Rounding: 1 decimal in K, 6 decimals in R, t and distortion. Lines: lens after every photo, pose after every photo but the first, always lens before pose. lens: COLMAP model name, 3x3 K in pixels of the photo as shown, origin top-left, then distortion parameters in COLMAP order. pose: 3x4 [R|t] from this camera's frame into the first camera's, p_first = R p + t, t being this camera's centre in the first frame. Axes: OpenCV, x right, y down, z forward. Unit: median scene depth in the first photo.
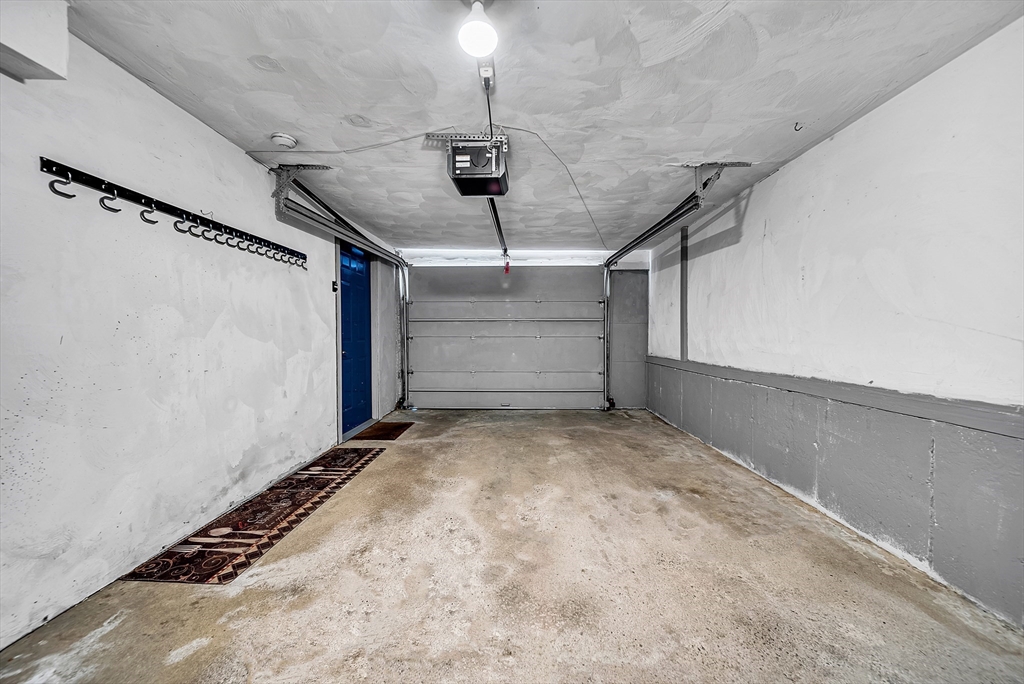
lens RADIAL K [[365.9, 0, 513.7], [0, 365.9, 342.5], [0, 0, 1]] dist [-0.002158, -0.000415]
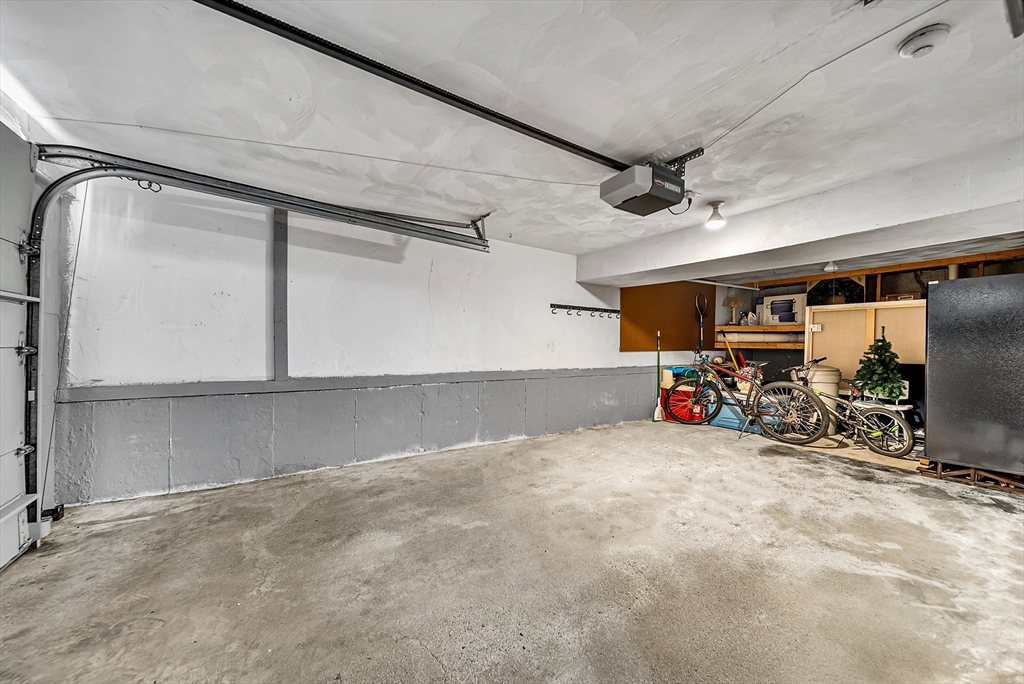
lens RADIAL K [[365.9, 0, 513.7], [0, 365.9, 342.5], [0, 0, 1]] dist [-0.002158, -0.000415]
pose [[-0.553001, -0.004052, 0.833171, -0.688463], [0.001227, 0.999983, 0.005678, -0.047965], [-0.833179, 0.004162, -0.552987, 1.729860]]
